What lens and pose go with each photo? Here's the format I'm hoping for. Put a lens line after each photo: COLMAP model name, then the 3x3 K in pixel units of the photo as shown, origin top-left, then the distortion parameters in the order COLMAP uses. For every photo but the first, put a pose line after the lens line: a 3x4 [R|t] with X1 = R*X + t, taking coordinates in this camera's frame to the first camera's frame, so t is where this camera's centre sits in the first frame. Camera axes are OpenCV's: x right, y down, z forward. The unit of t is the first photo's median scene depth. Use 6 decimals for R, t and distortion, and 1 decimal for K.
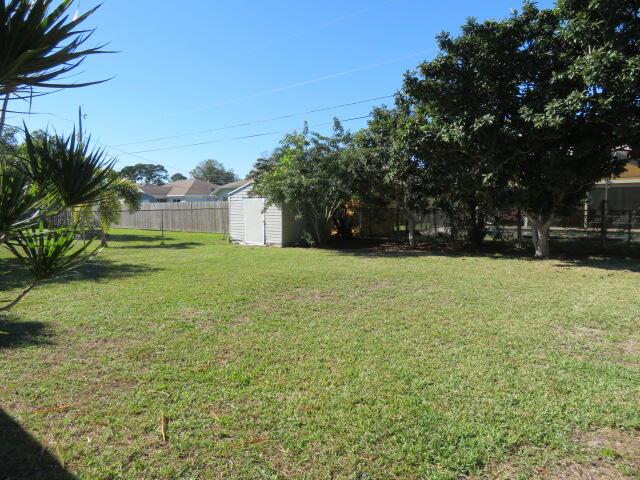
lens RADIAL K [[465.3, 0, 320.0], [0, 465.3, 240.0], [0, 0, 1]] dist [0.003345, 0.001651]
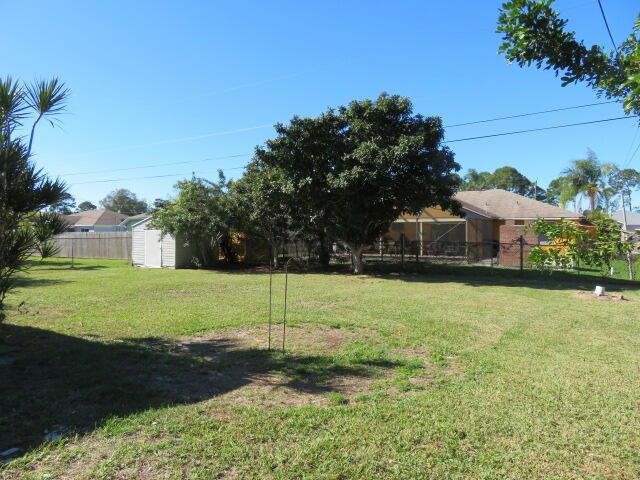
lens RADIAL K [[465.3, 0, 320.0], [0, 465.3, 240.0], [0, 0, 1]] dist [0.003345, 0.001651]
pose [[0.985377, 0.007874, 0.170204, 0.092874], [0.003550, 0.997766, -0.066707, 0.023772], [-0.170349, 0.066336, 0.983148, -0.319407]]
